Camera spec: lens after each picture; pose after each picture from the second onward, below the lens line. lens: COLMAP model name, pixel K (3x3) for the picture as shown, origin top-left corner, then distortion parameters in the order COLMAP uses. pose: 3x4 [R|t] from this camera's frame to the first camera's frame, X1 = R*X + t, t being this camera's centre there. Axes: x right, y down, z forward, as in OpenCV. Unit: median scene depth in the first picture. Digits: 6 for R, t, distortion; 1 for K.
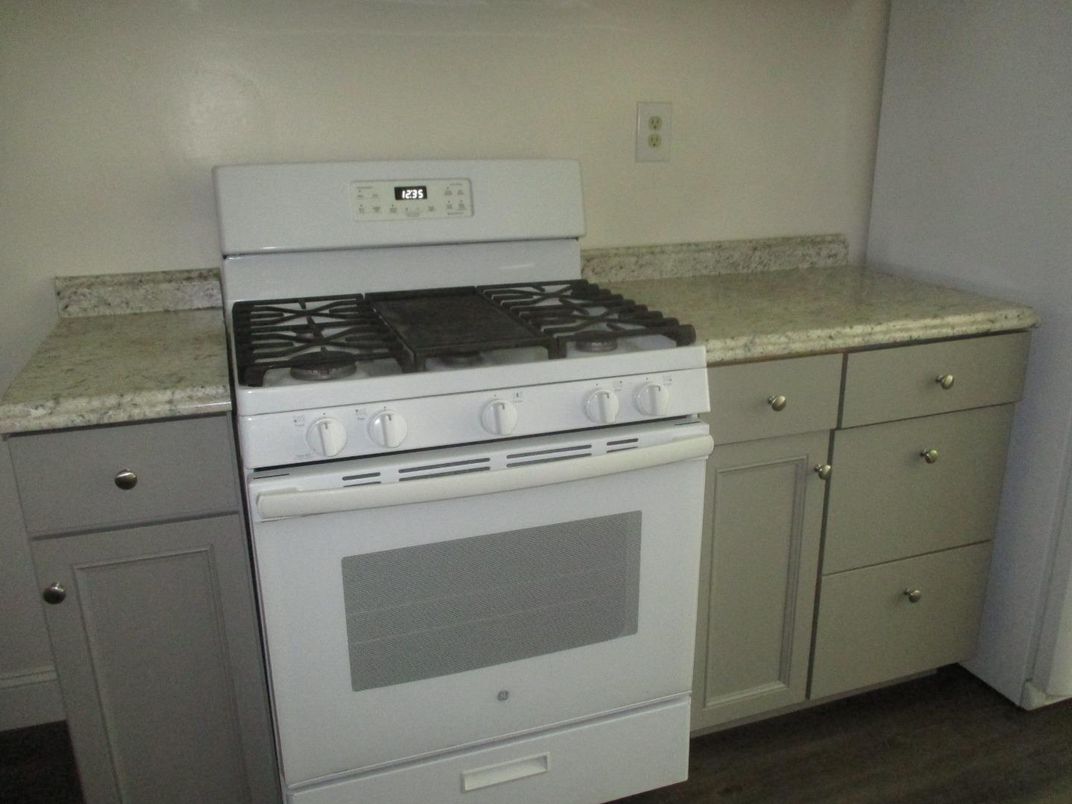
lens RADIAL K [[896.7, 0, 539.7], [0, 896.7, 402.1], [0, 0, 1]] dist [-0.019351, -0.009473]
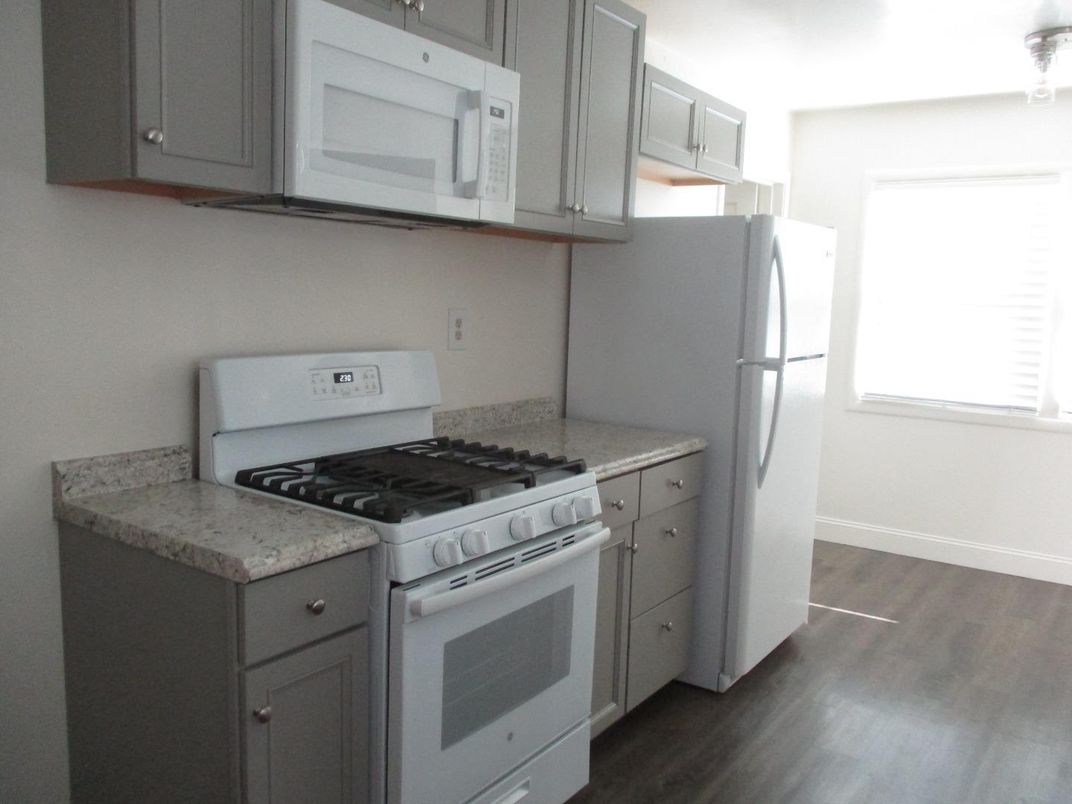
lens RADIAL K [[896.7, 0, 539.7], [0, 896.7, 402.1], [0, 0, 1]] dist [-0.019351, -0.009473]
pose [[0.811359, -0.036397, 0.583413, -0.679749], [0.136182, 0.982366, -0.128104, 0.004625], [-0.568463, 0.183389, 0.802009, -0.190248]]
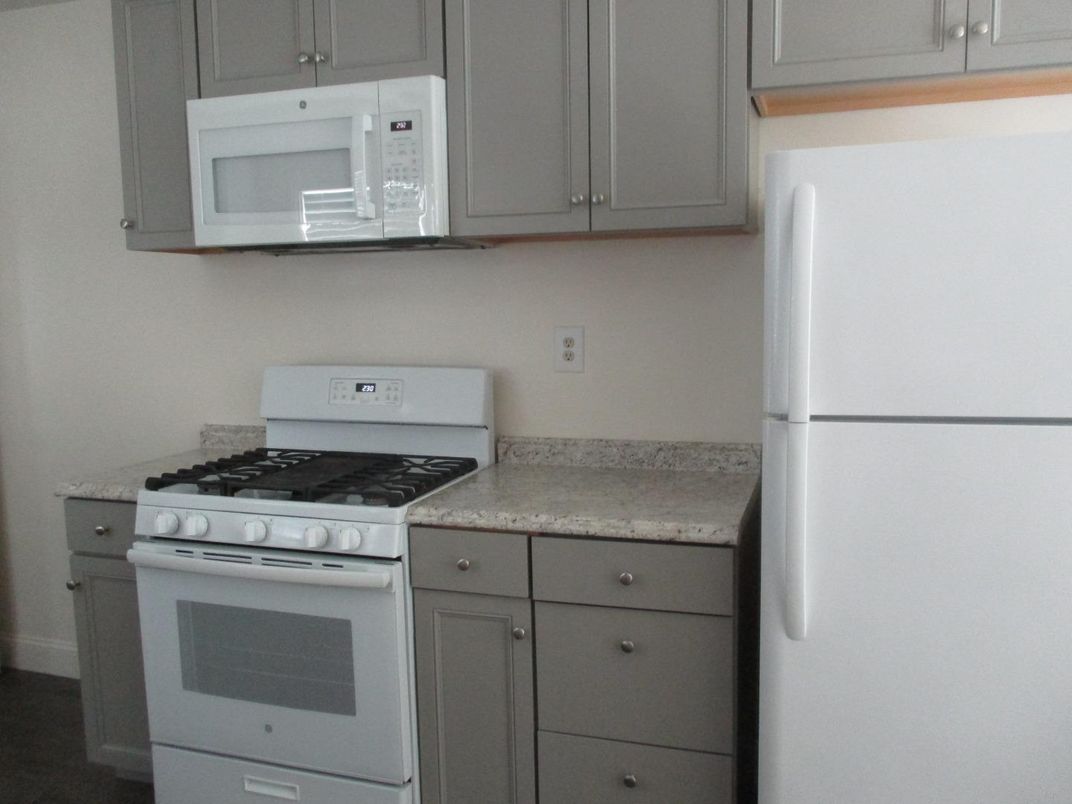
lens RADIAL K [[889.2, 0, 522.1], [0, 889.2, 406.5], [0, 0, 1]] dist [-0.002078, -0.000062]
pose [[0.784974, 0.066913, -0.615904, 0.989216], [-0.176494, 0.977108, -0.118788, -0.074783], [0.593856, 0.201949, 0.778814, 0.009960]]
